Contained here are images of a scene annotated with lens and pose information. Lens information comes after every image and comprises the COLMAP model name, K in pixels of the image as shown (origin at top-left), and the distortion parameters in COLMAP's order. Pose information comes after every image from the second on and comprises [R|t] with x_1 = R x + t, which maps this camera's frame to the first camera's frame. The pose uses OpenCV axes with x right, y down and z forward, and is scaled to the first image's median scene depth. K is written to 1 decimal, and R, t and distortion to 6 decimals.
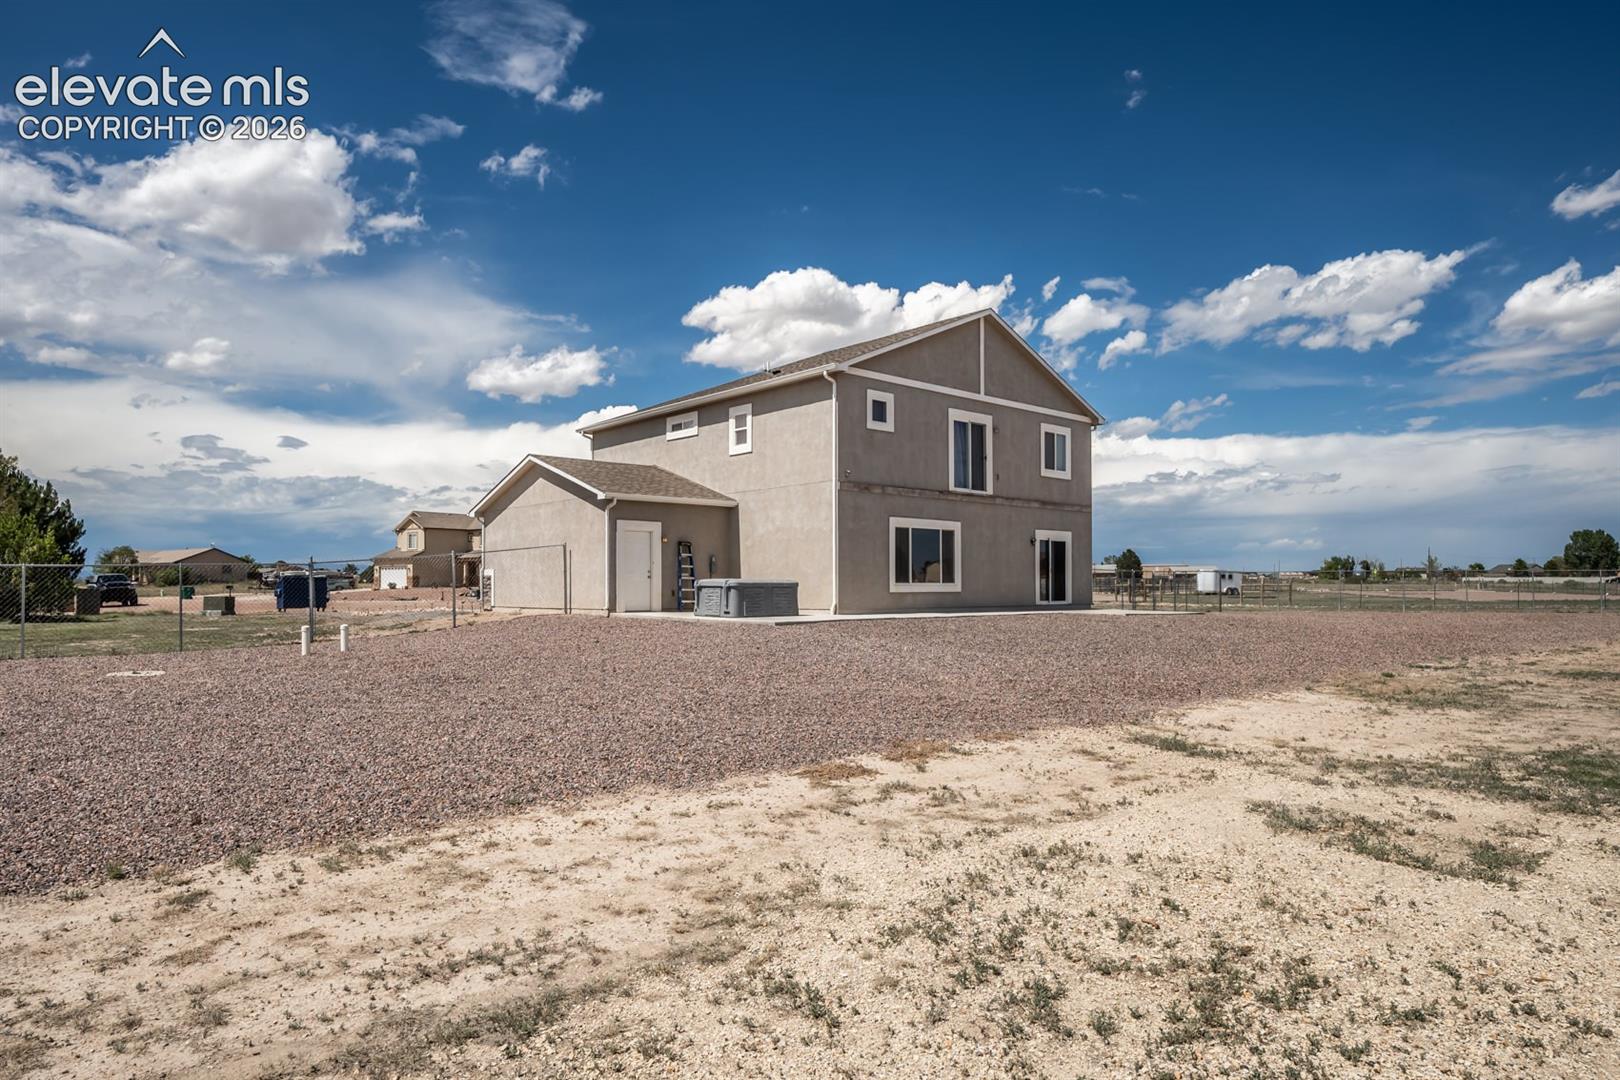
lens RADIAL K [[940.6, 0, 811.9], [0, 940.6, 550.1], [0, 0, 1]] dist [0.038754, 0.000490]
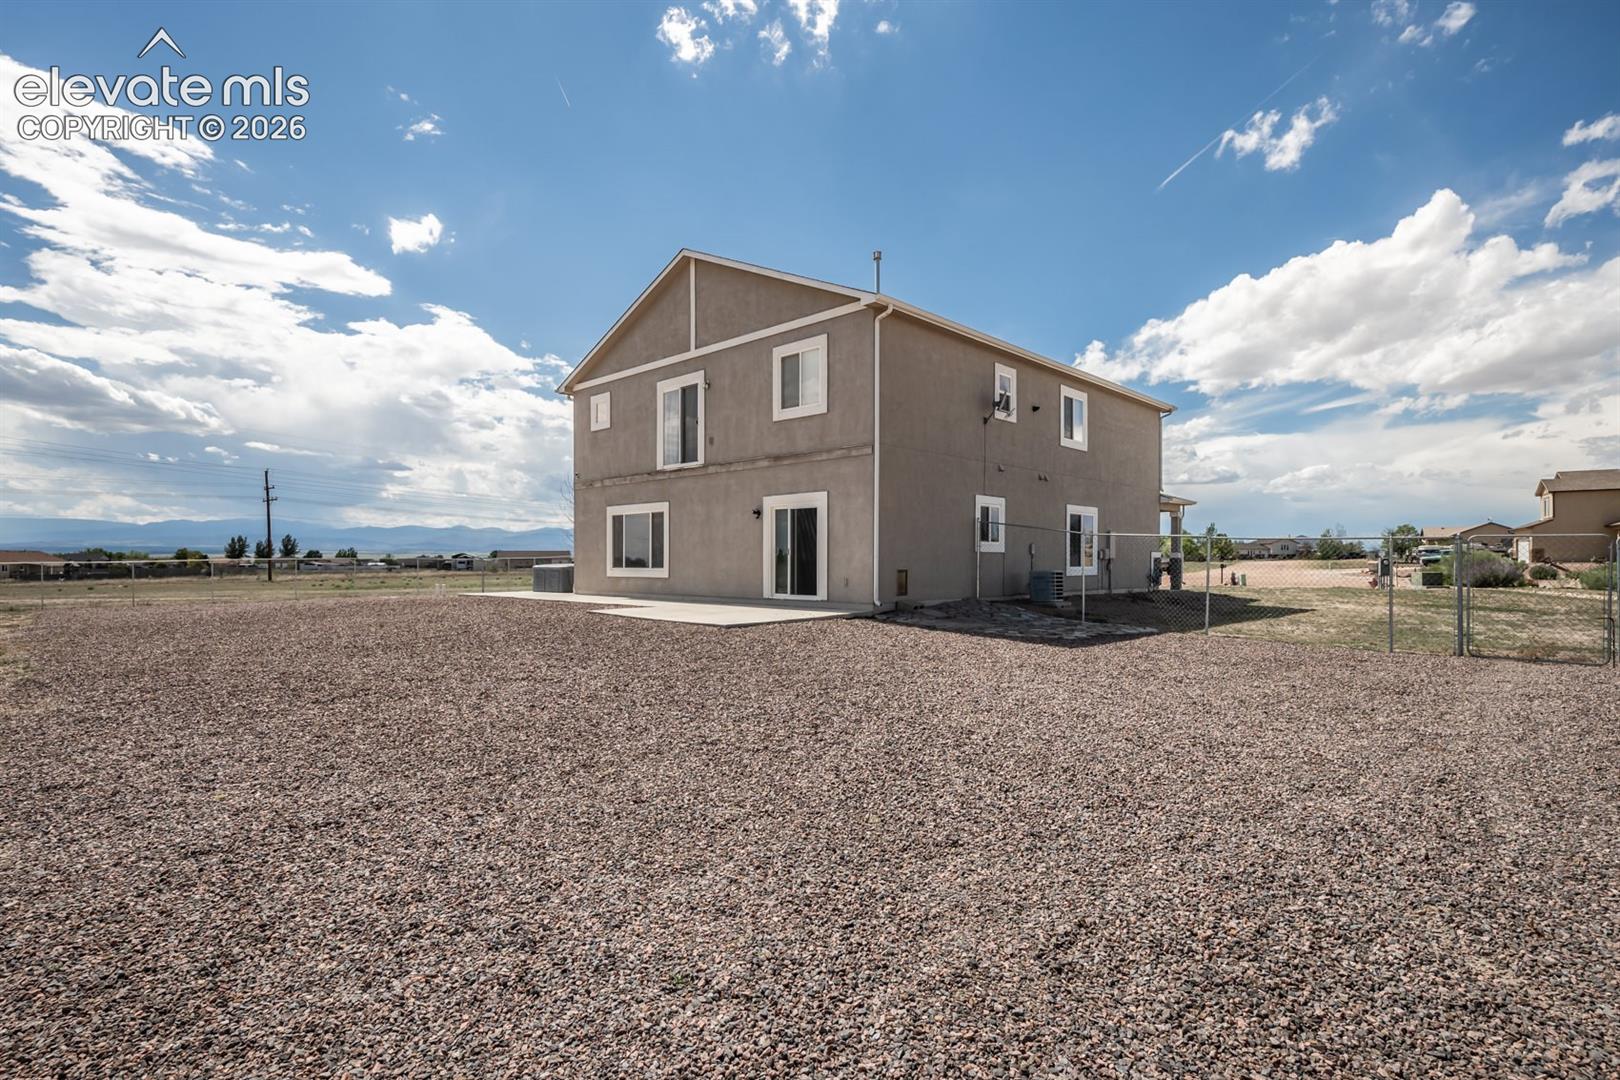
lens RADIAL K [[793.6, 0, 809.3], [0, 793.6, 548.9], [0, 0, 1]] dist [0.000165, 0.000040]
pose [[0.081172, -0.013286, -0.996612, 0.920483], [0.040409, 0.999133, -0.010028, 0.028767], [0.995881, -0.039458, 0.081638, 1.049396]]
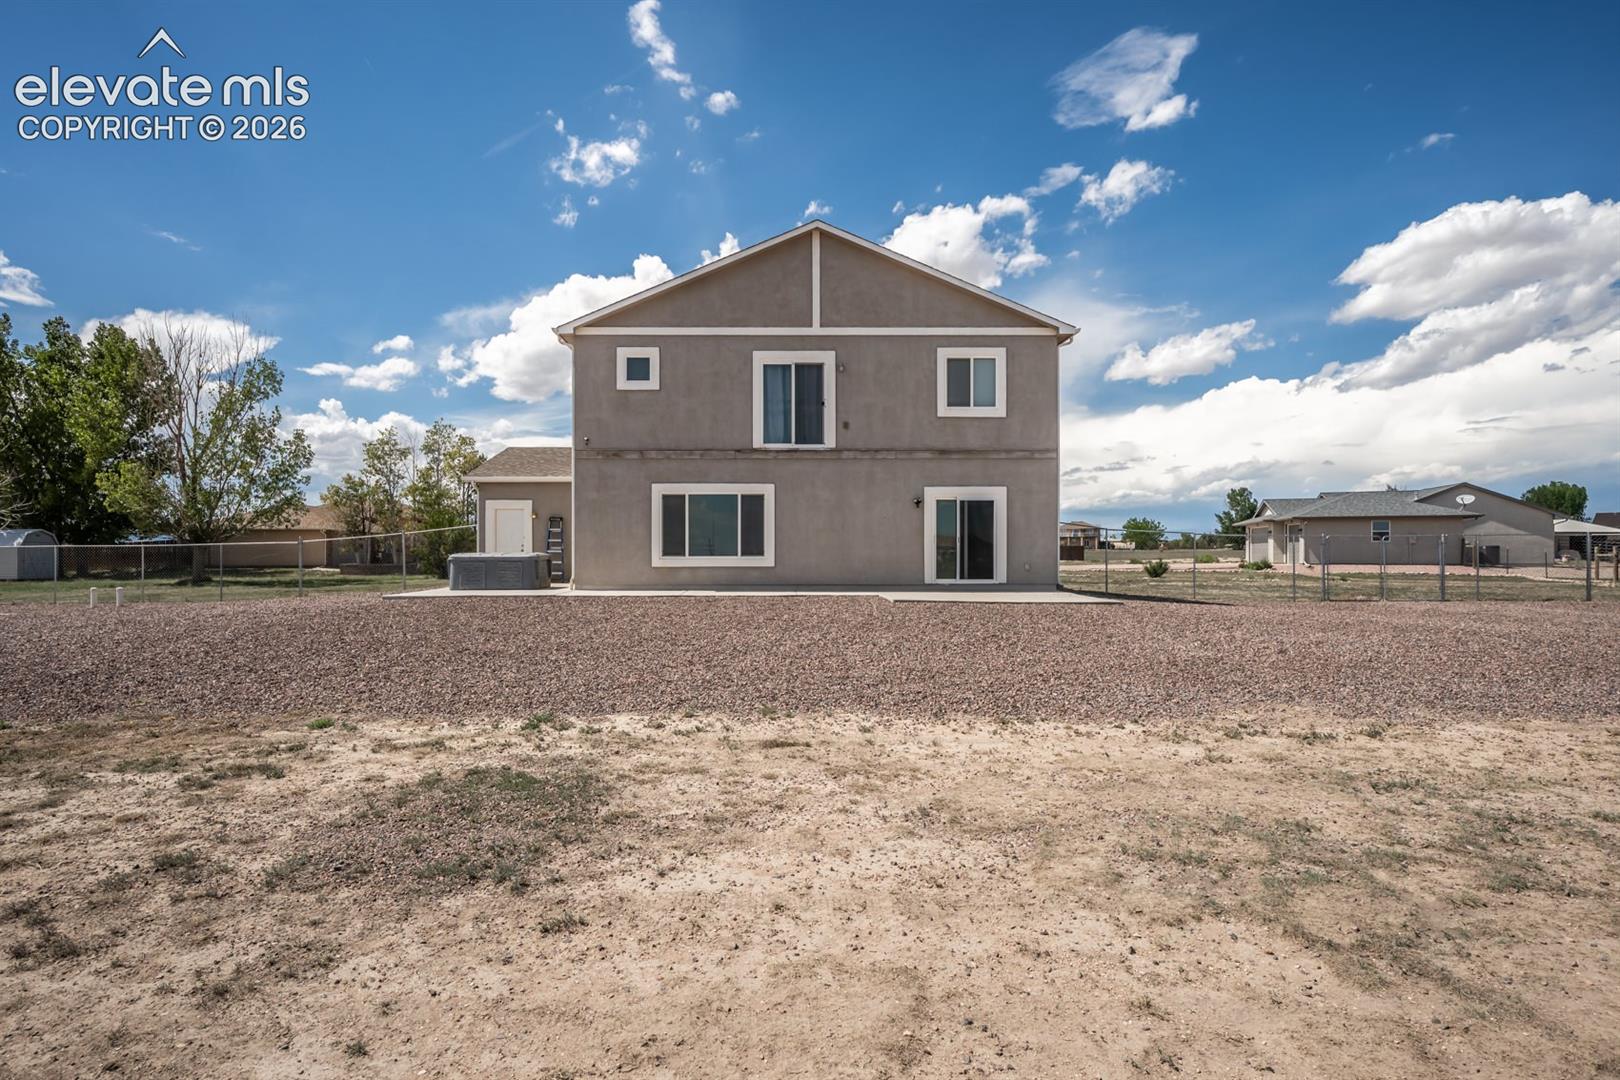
lens RADIAL K [[793.6, 0, 809.8], [0, 793.6, 541.1], [0, 0, 1]] dist [0.000165, 0.000040]
pose [[0.753127, -0.008571, -0.657820, 0.636207], [0.025550, 0.999542, 0.016228, 0.010293], [0.657379, -0.029029, 0.753001, 0.473725]]
